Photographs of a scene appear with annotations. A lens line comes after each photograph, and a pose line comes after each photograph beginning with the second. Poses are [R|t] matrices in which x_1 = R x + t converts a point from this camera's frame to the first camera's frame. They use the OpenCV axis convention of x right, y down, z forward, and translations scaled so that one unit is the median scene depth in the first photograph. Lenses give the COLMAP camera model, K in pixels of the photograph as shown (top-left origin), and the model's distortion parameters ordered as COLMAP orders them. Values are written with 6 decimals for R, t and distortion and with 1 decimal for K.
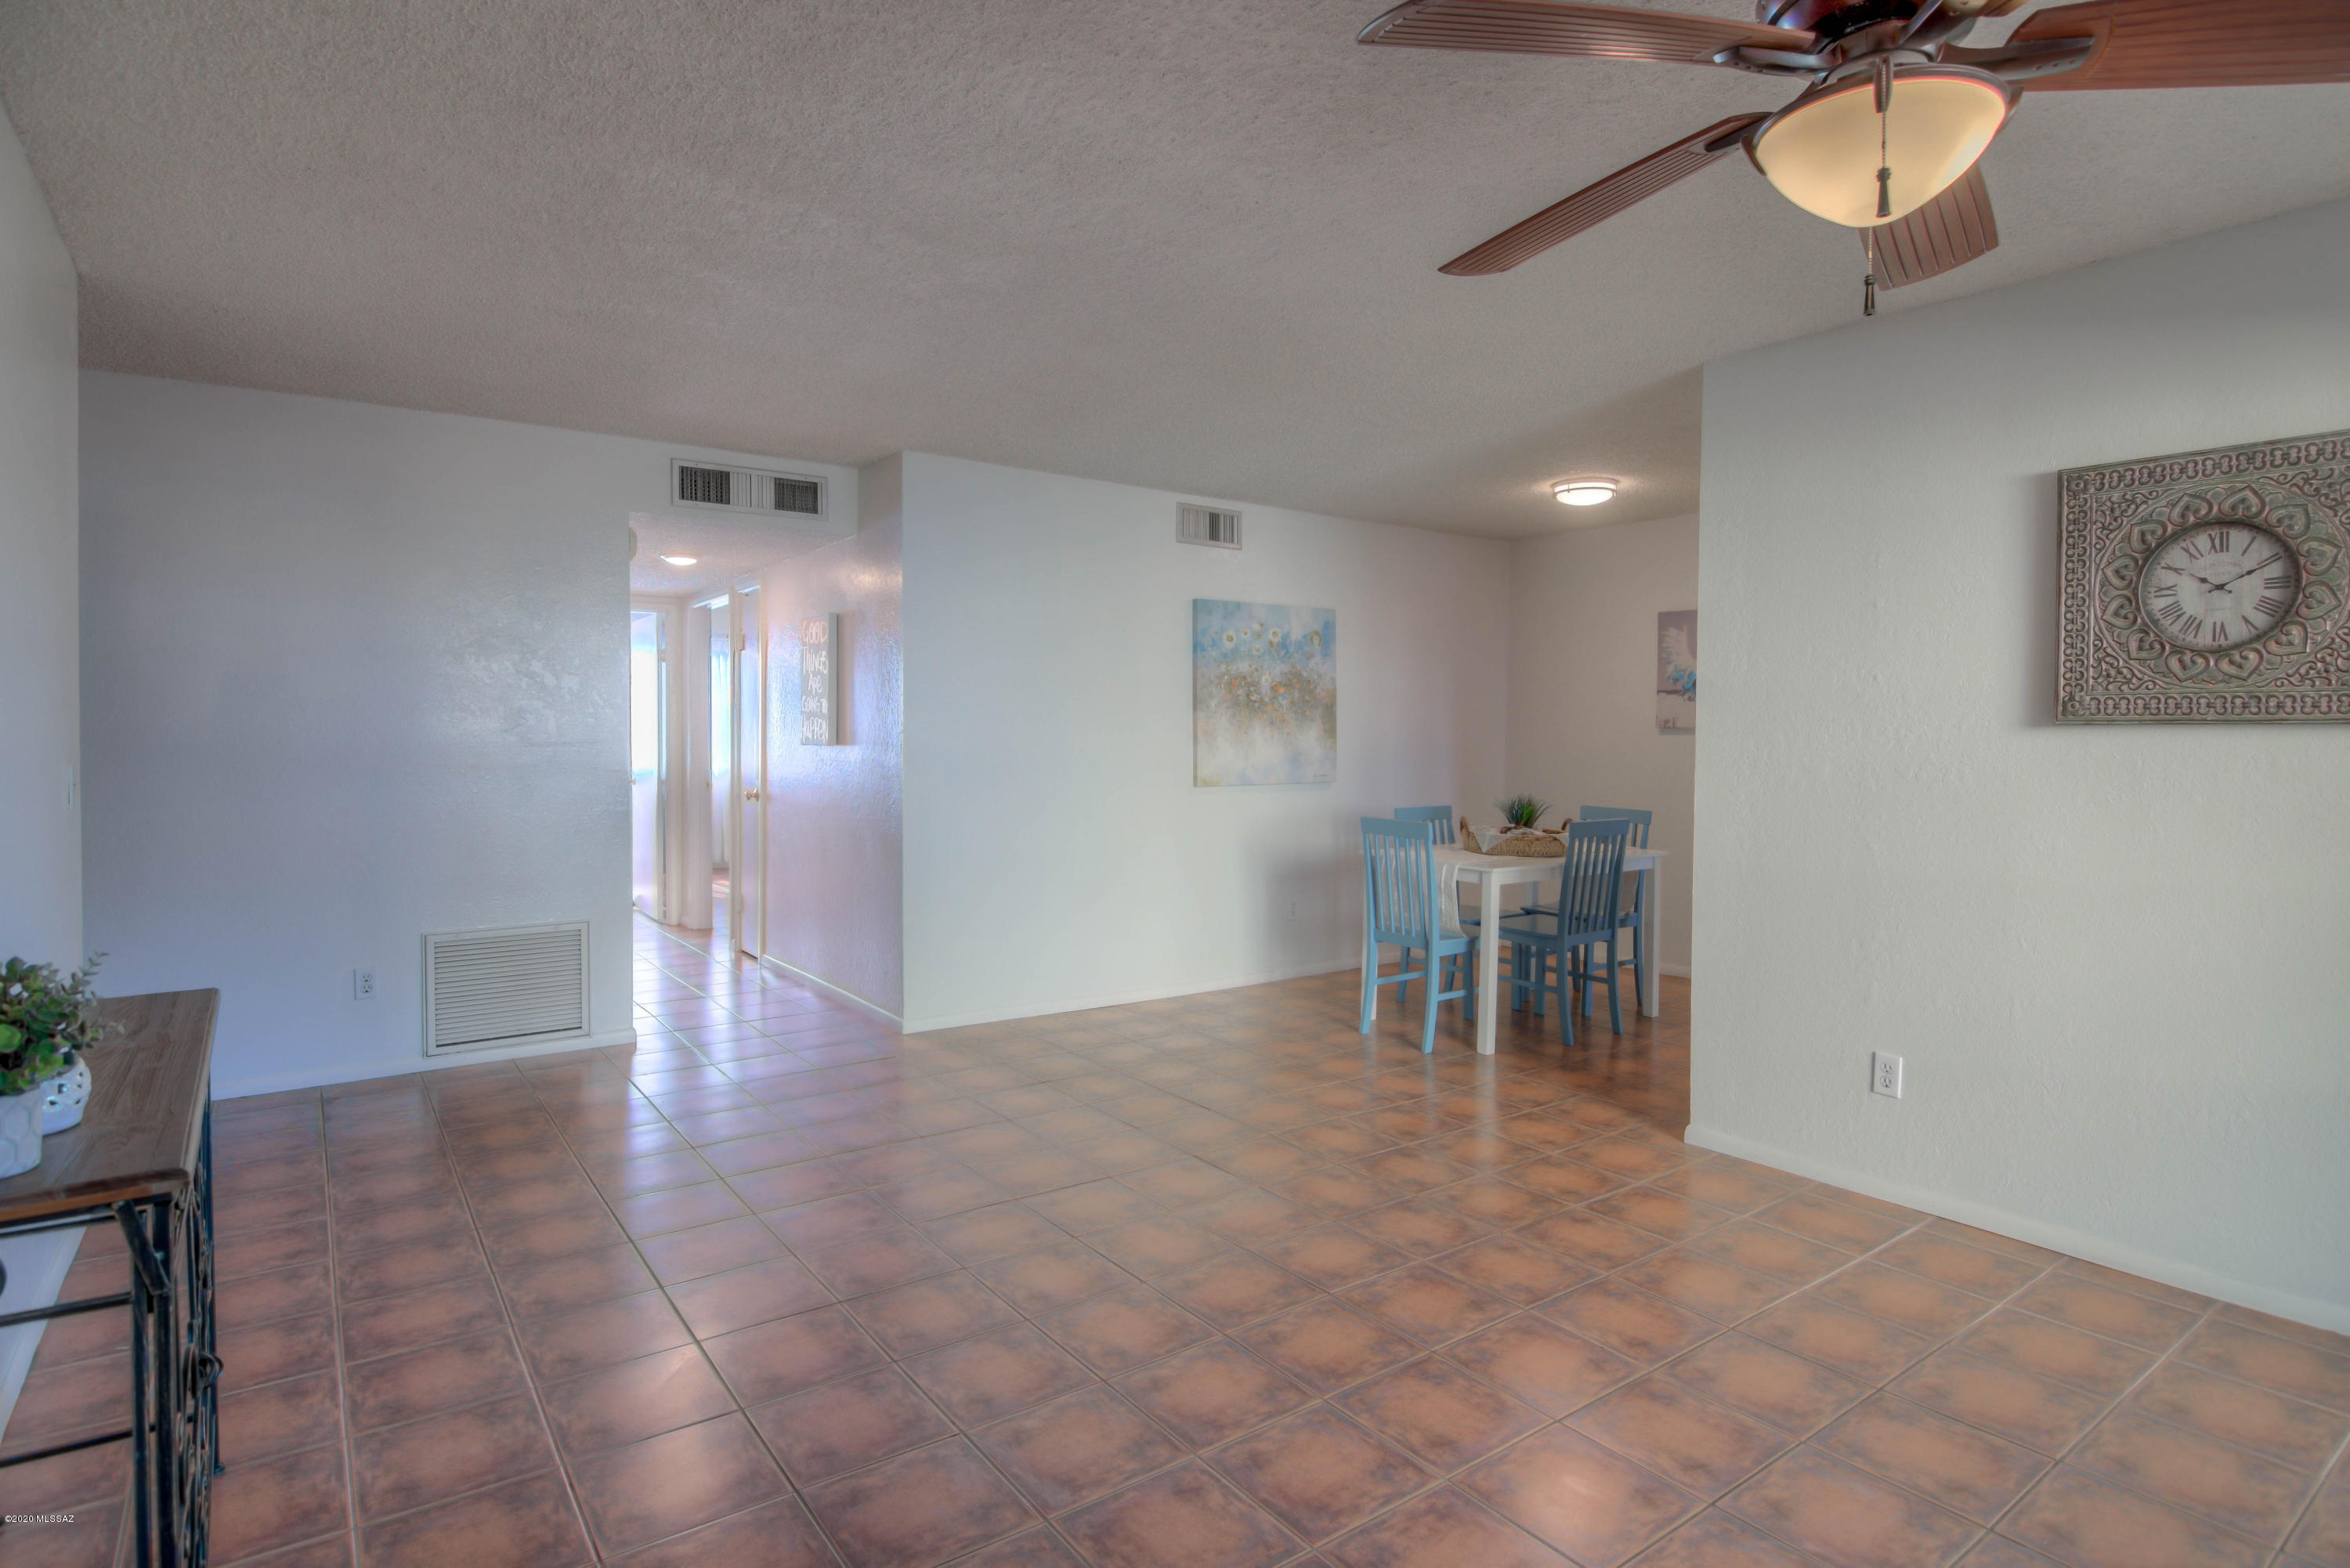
lens RADIAL K [[1216.8, 0, 1178.6], [0, 1216.8, 742.0], [0, 0, 1]] dist [-0.000315, -0.014779]
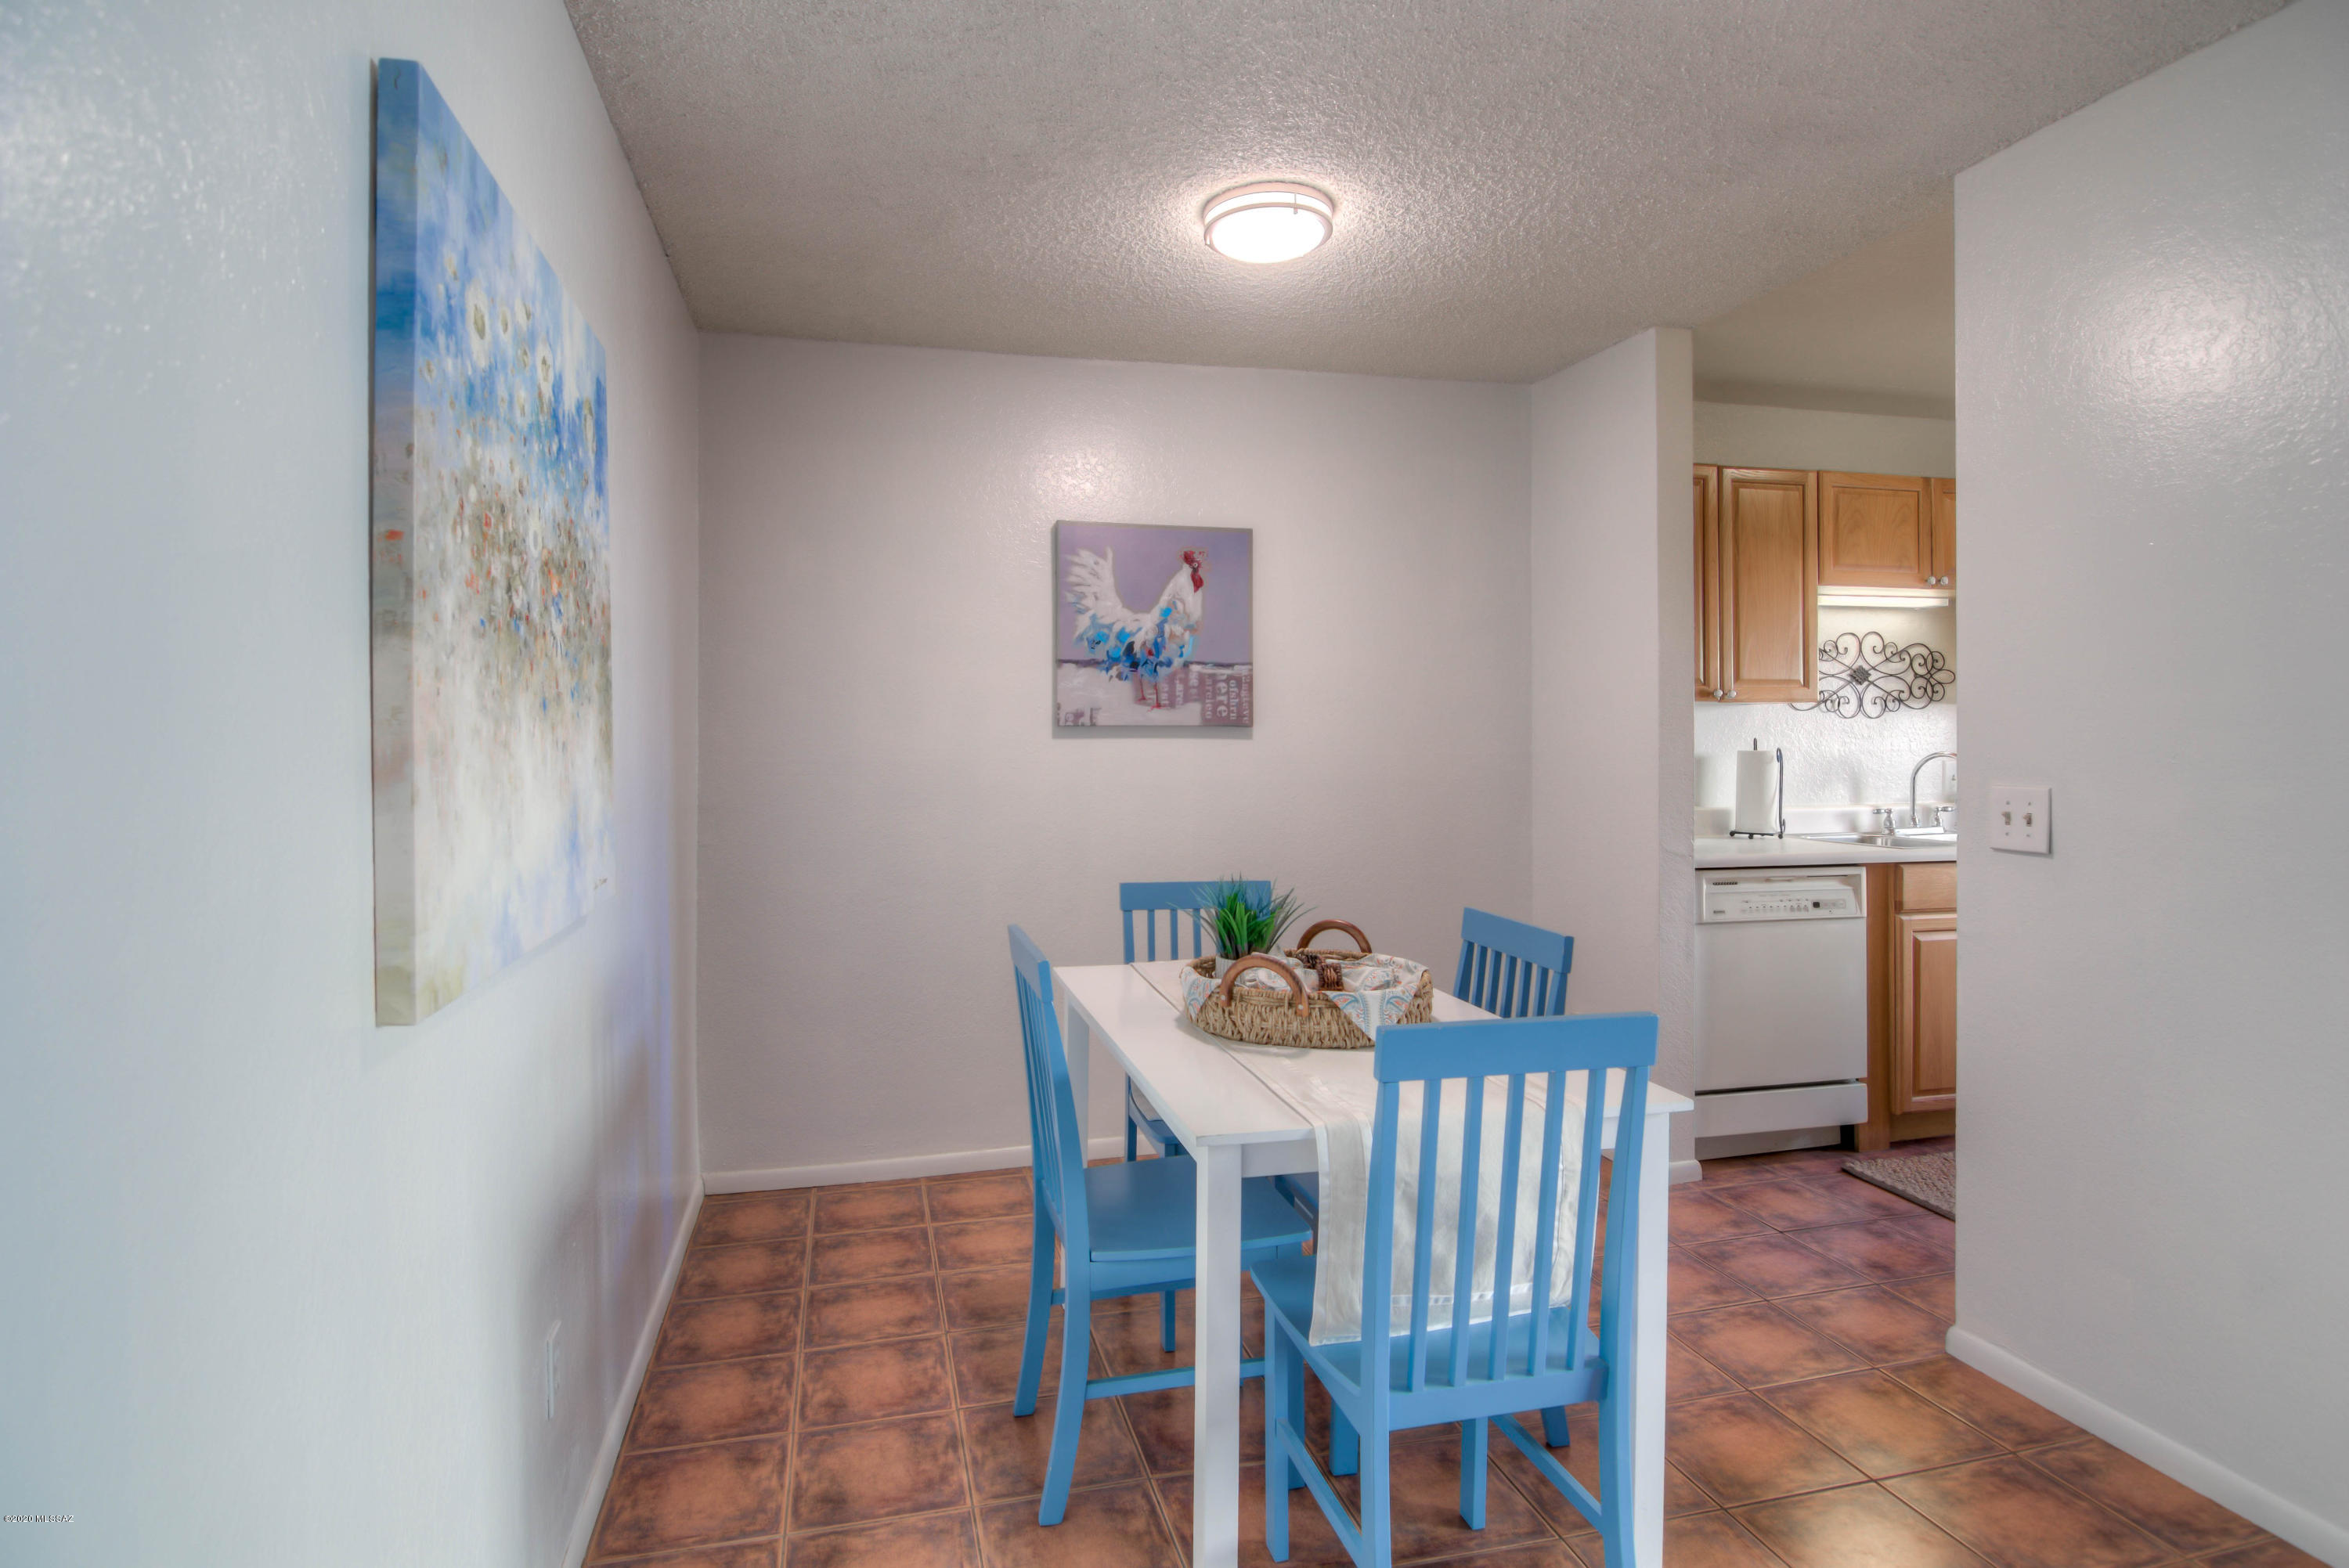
lens RADIAL K [[1222.1, 0, 1141.5], [0, 1222.1, 745.3], [0, 0, 1]] dist [-0.011815, -0.000866]
pose [[0.398266, -0.013039, 0.917177, -0.116068], [0.015349, 0.999854, 0.007549, -0.007035], [-0.917141, 0.011071, 0.398408, 0.802236]]
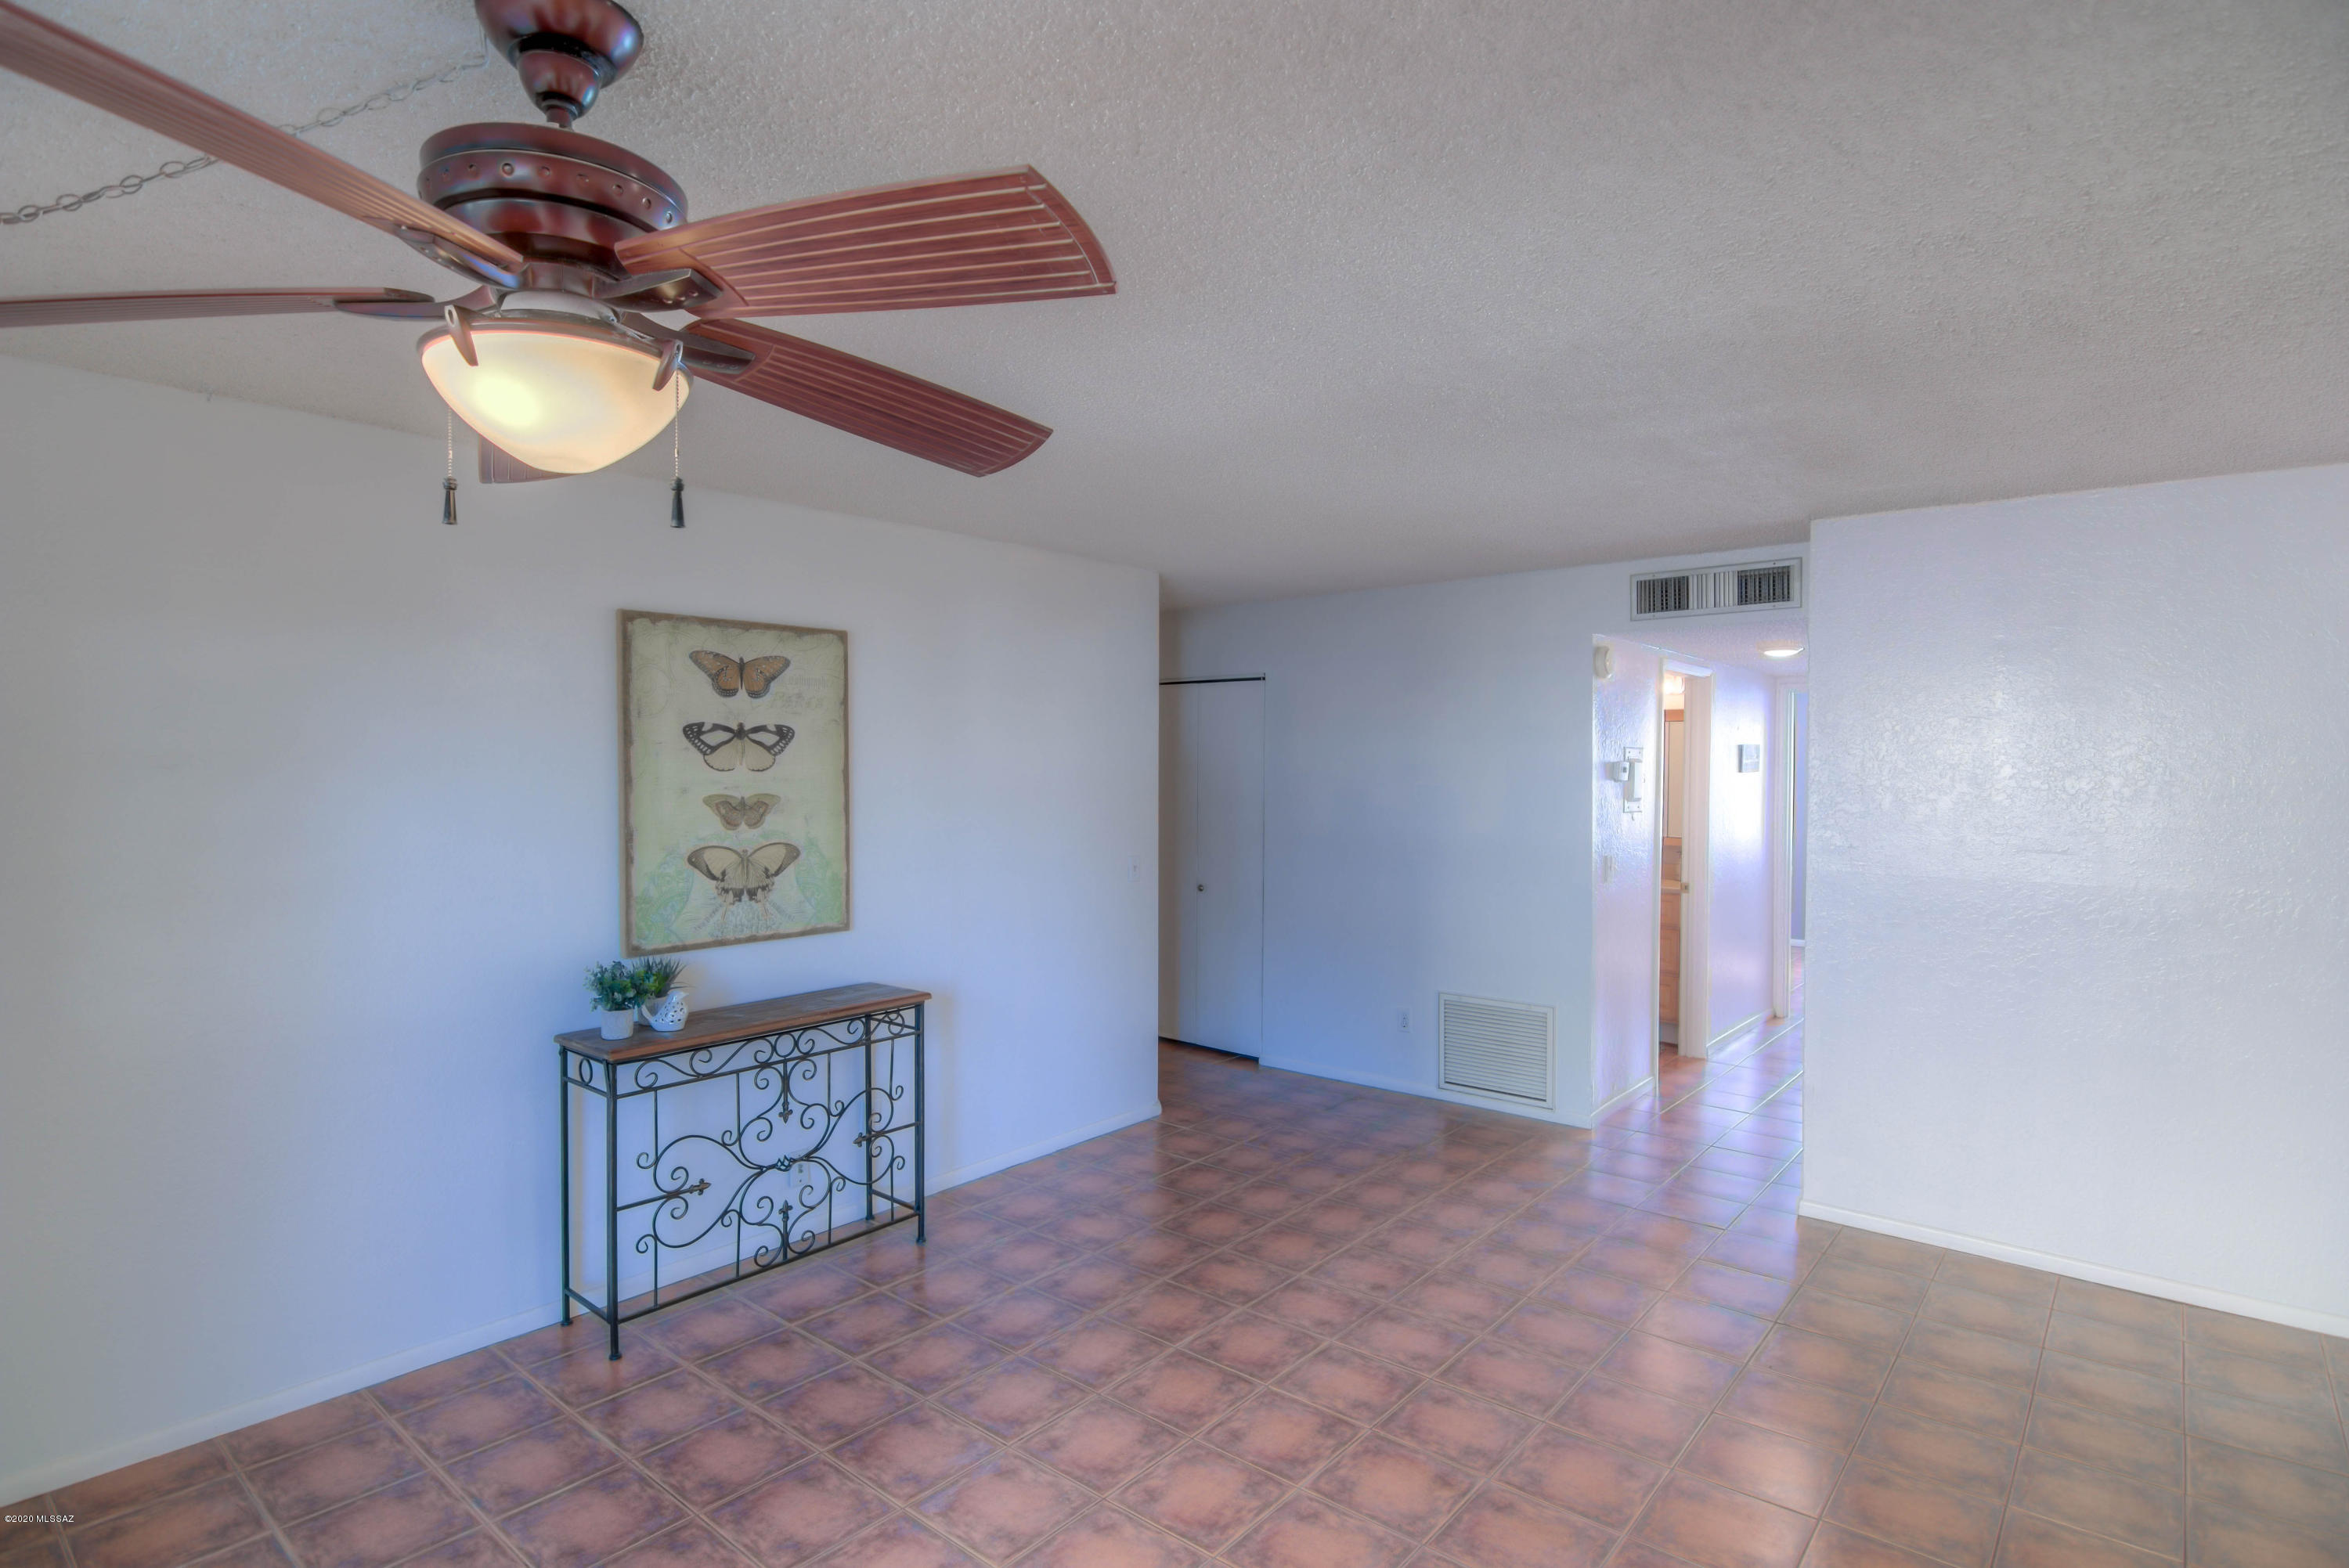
lens RADIAL K [[1200.3, 0, 1169.0], [0, 1200.3, 766.7], [0, 0, 1]] dist [-0.001020, -0.014292]
pose [[0.235684, -0.001031, -0.971829, 0.395075], [-0.009228, 0.999952, -0.003299, -0.052135], [0.971786, 0.009745, 0.235664, 0.312428]]
